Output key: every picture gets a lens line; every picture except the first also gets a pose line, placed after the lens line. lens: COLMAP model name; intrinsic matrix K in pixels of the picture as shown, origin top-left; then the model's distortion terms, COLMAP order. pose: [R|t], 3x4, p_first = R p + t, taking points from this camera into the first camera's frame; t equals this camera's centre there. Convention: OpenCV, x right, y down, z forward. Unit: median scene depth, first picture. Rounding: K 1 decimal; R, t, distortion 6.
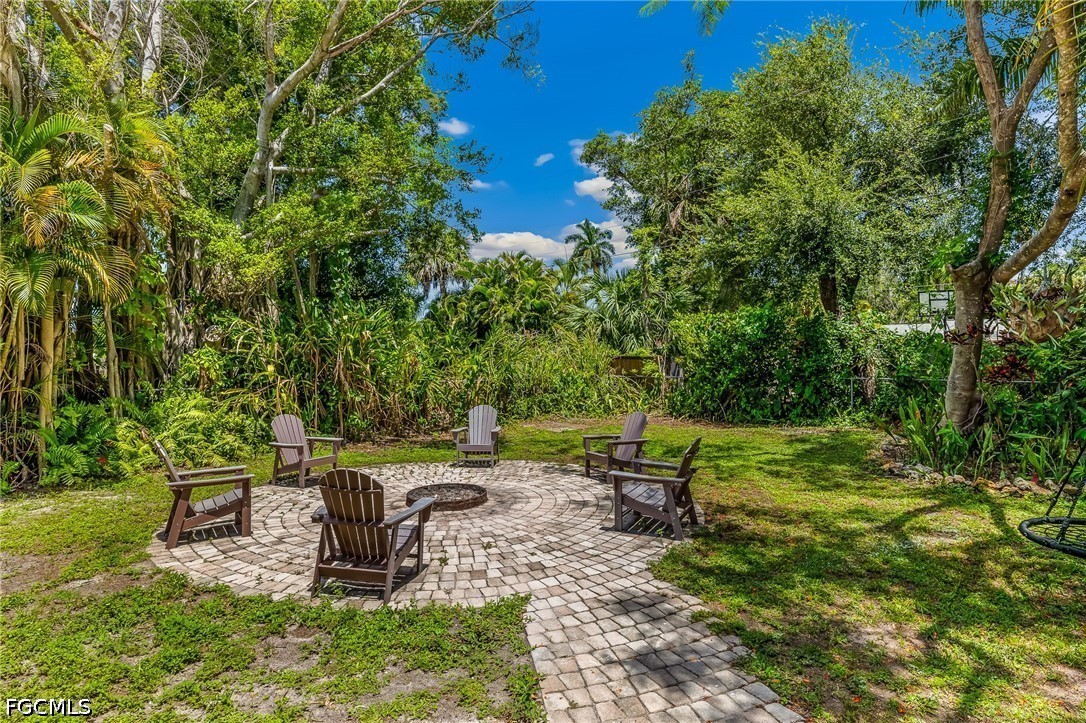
lens RADIAL K [[596.0, 0, 542.9], [0, 596.0, 356.7], [0, 0, 1]] dist [0.000254, 0.001521]
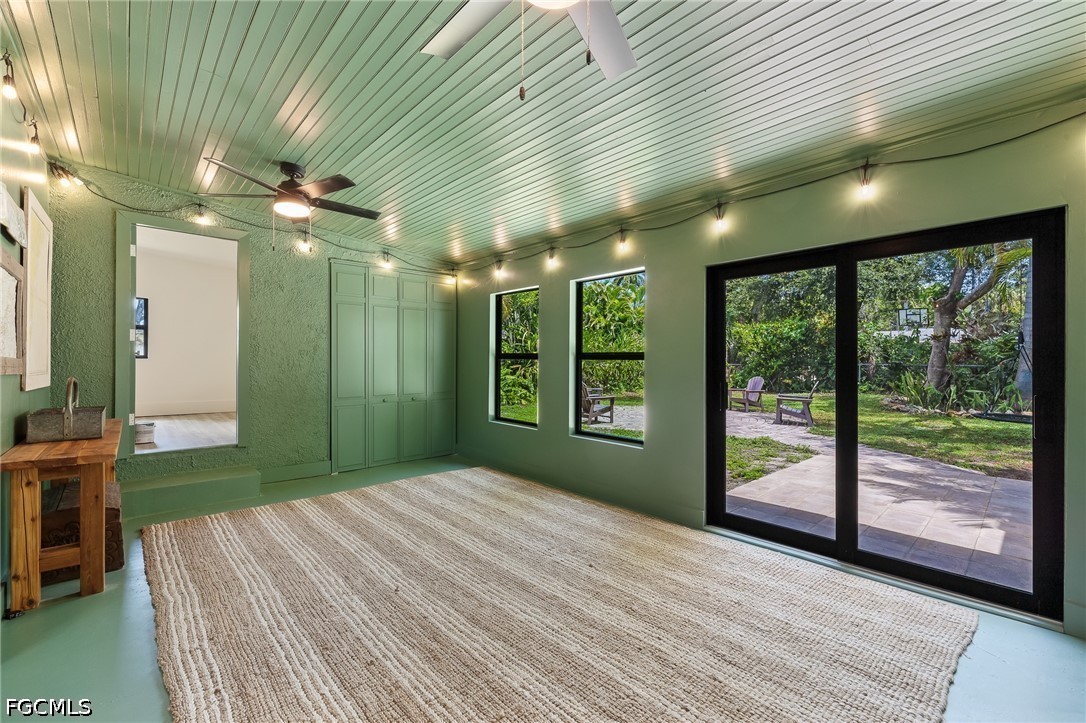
lens RADIAL K [[460.9, 0, 546.4], [0, 460.9, 360.0], [0, 0, 1]] dist [0.002973, -0.000144]
pose [[0.997732, 0.005810, -0.067054, -0.341840], [-0.005115, 0.999931, 0.010536, 0.021983], [0.067110, -0.010170, 0.997694, -0.421133]]
